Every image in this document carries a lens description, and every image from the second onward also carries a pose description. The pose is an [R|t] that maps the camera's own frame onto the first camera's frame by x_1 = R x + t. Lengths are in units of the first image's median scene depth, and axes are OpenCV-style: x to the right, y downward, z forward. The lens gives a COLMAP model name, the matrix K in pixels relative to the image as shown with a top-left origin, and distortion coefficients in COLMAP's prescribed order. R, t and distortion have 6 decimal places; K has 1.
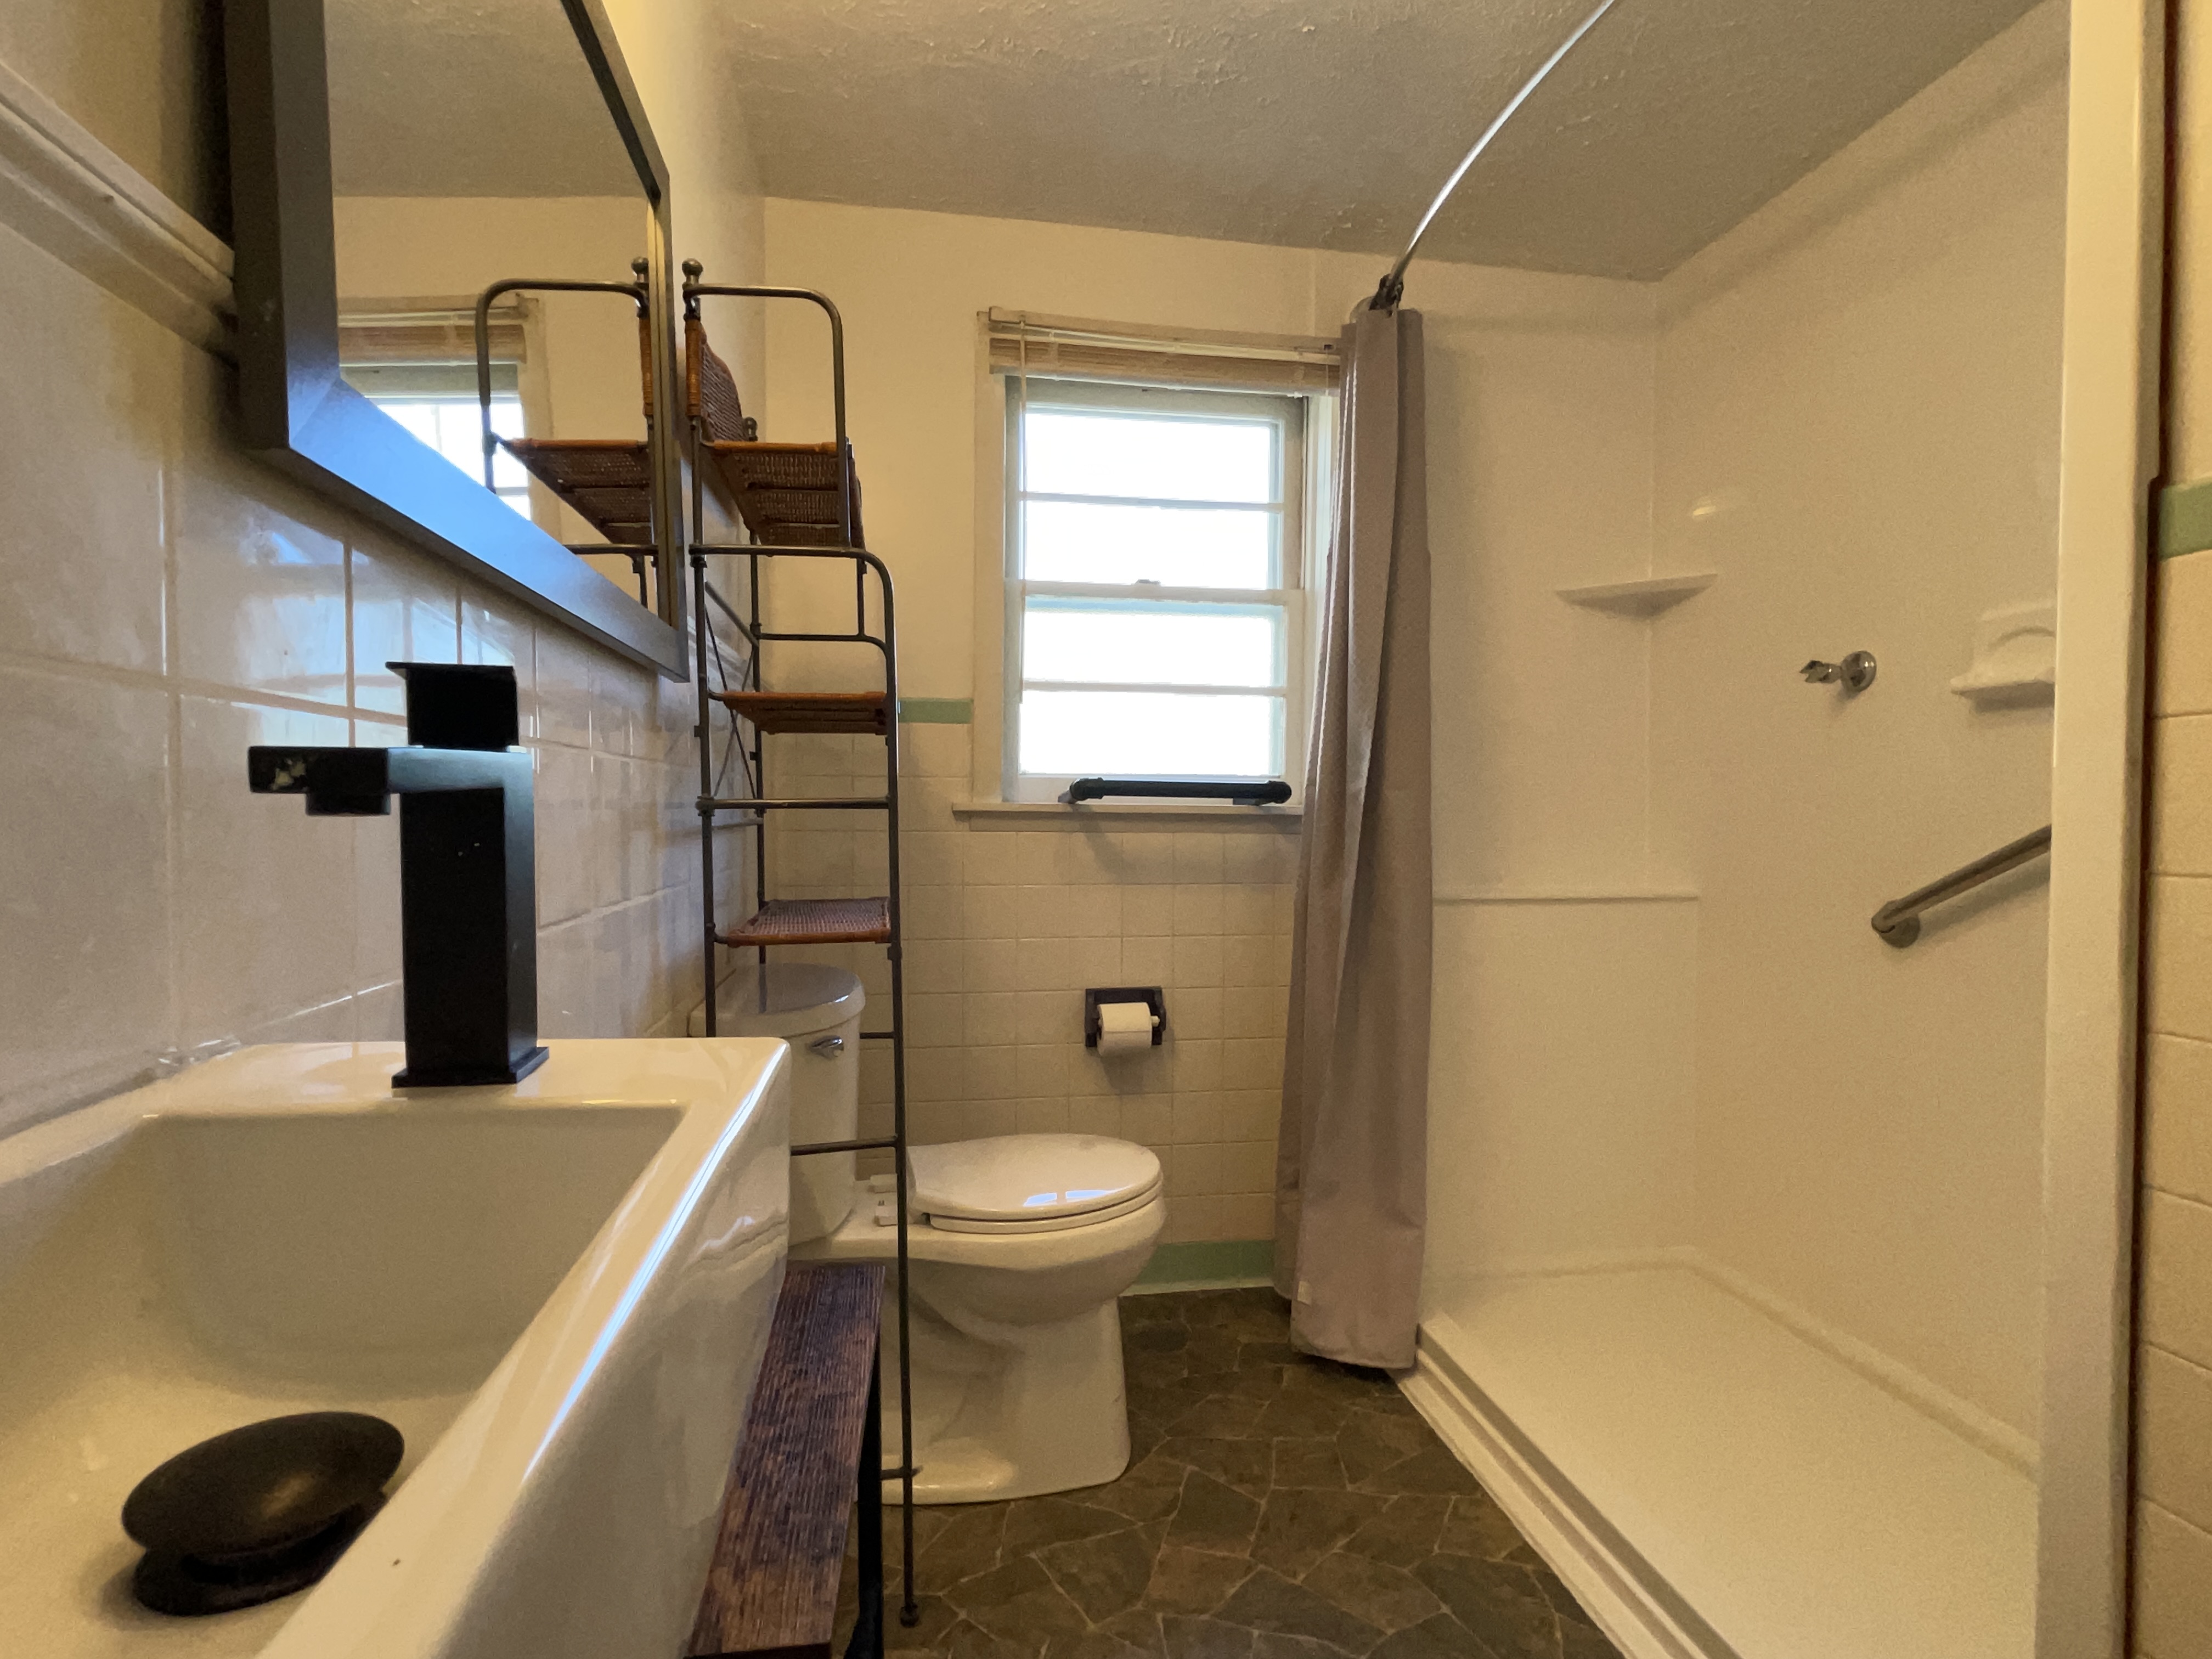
lens RADIAL K [[1160.4, 0, 1105.2], [0, 1160.4, 832.0], [0, 0, 1]] dist [0.000696, -0.000024]
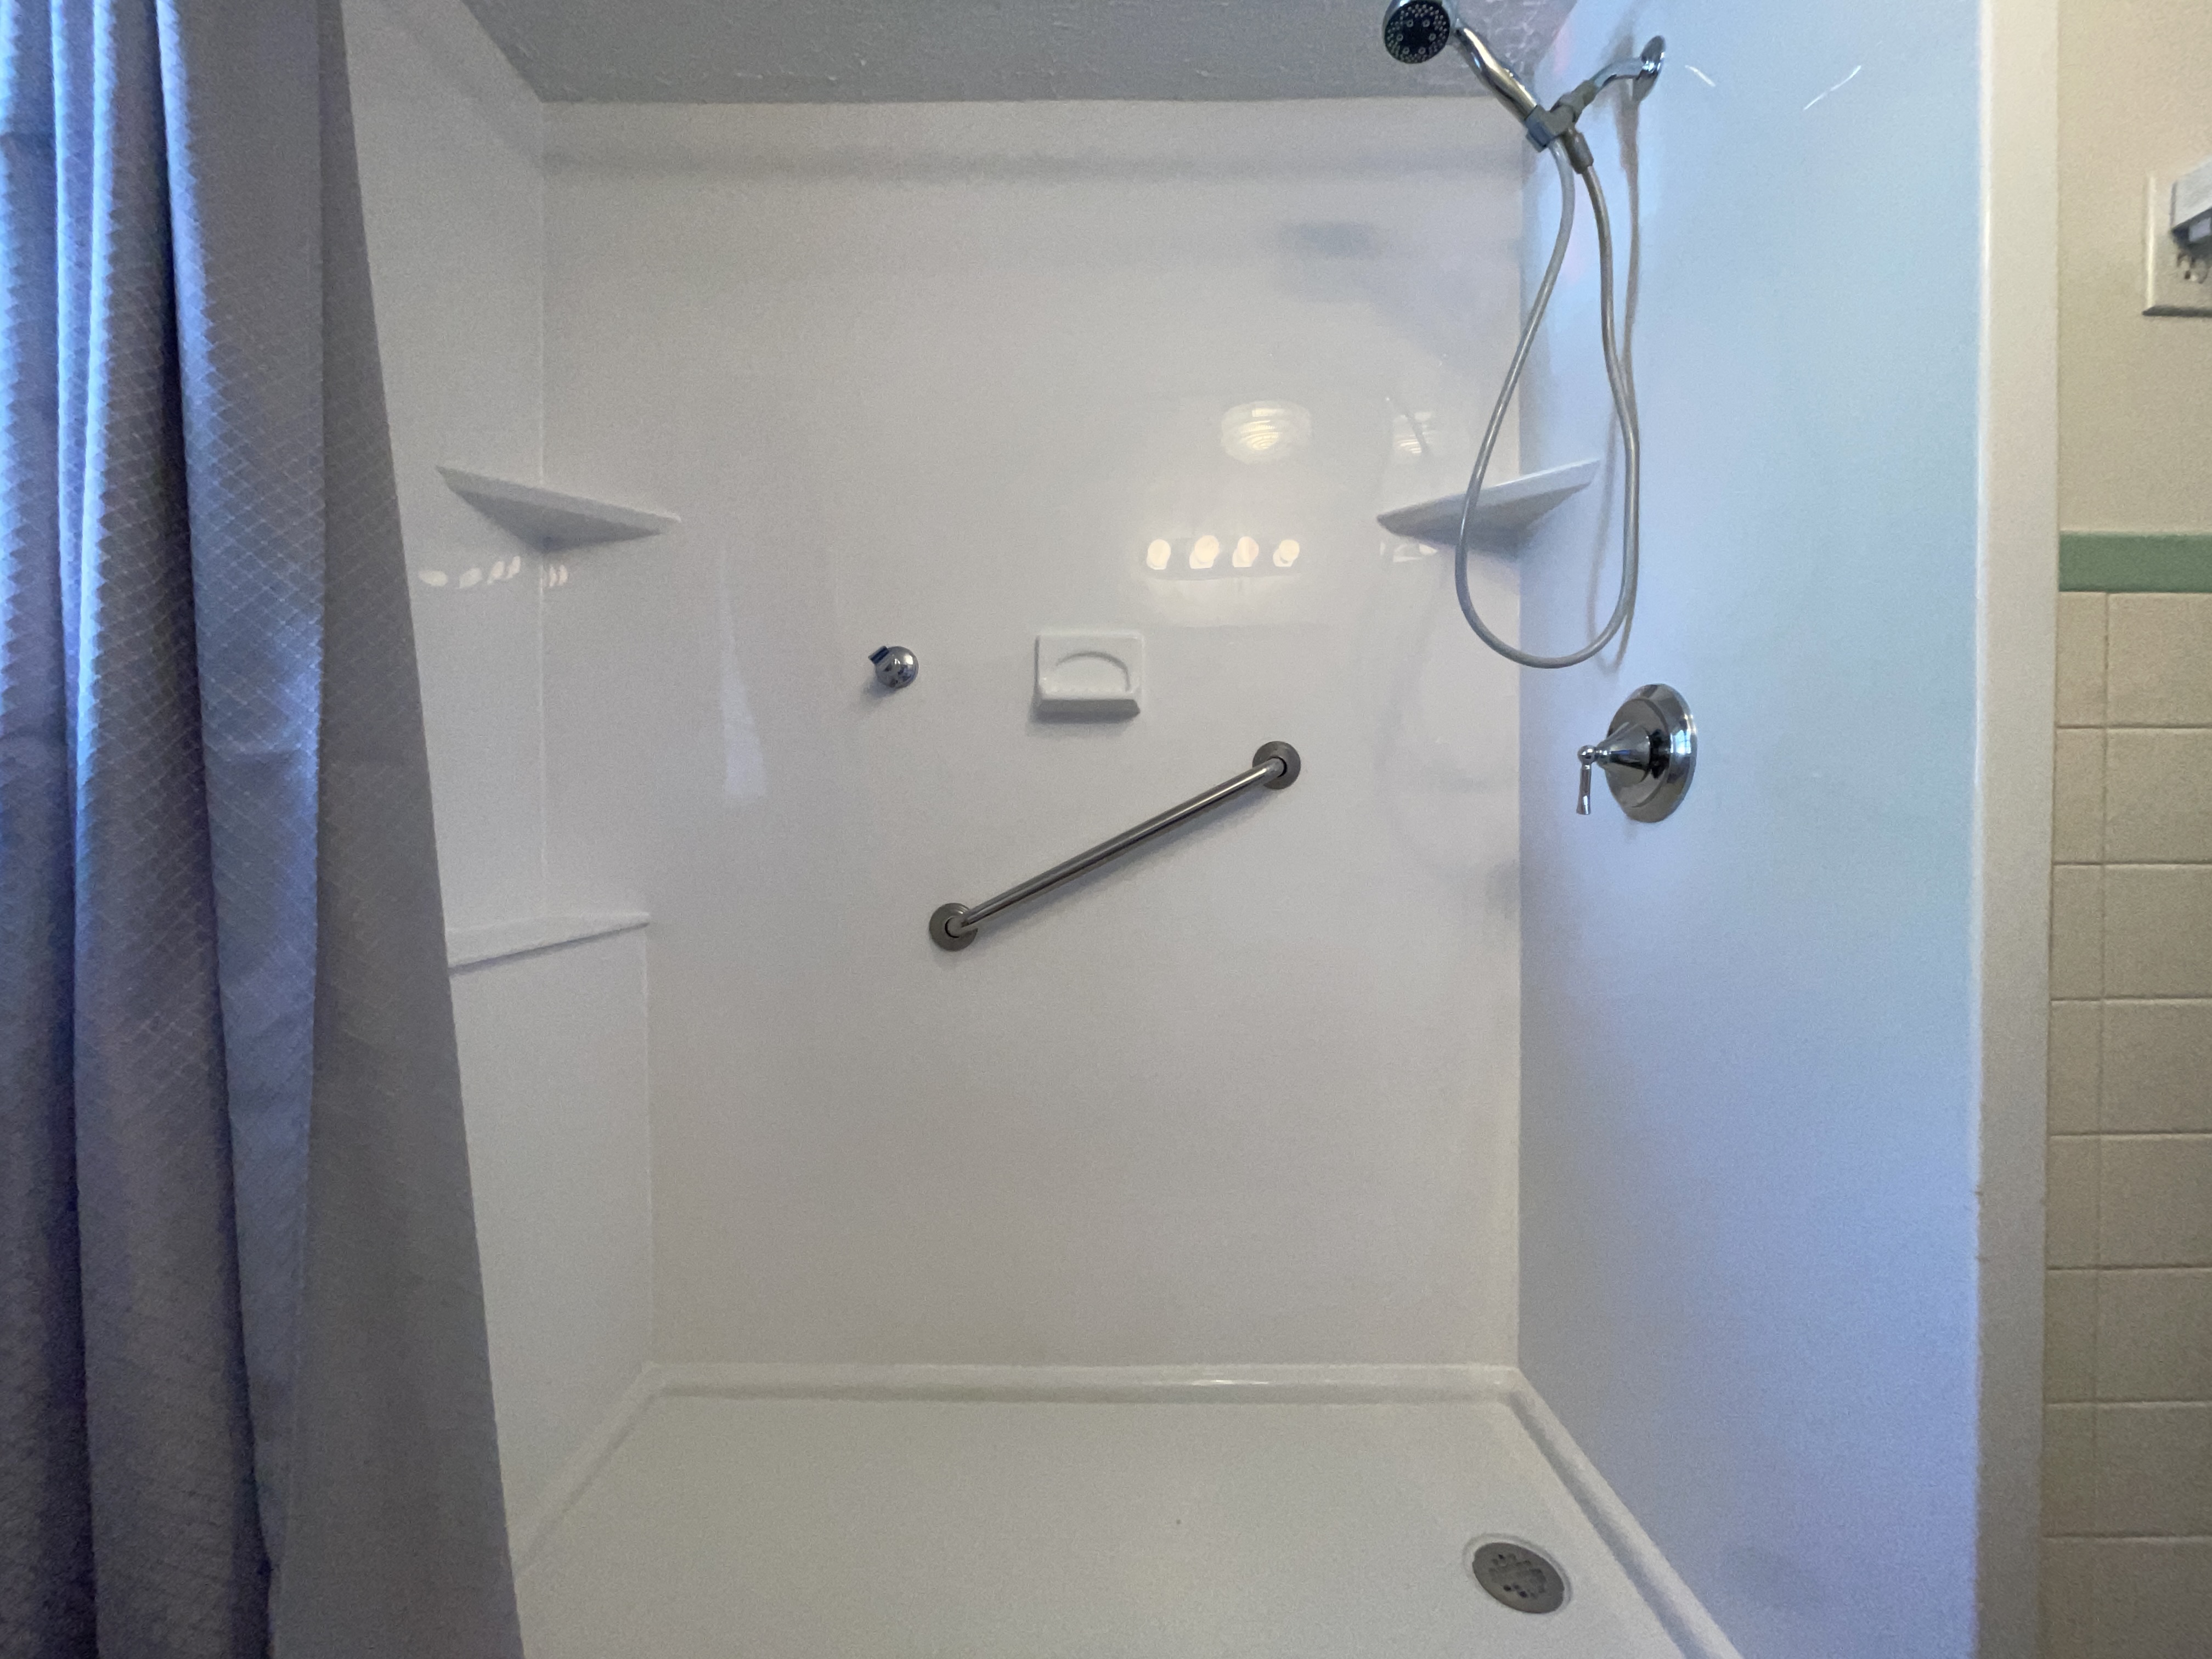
lens RADIAL K [[951.5, 0, 1105.5], [0, 951.5, 842.9], [0, 0, 1]] dist [-0.015575, -0.000136]
pose [[0.146641, -0.019085, 0.989006, -0.093090], [0.012466, 0.999770, 0.017444, -0.006371], [-0.989111, 0.009771, 0.146845, 0.715428]]
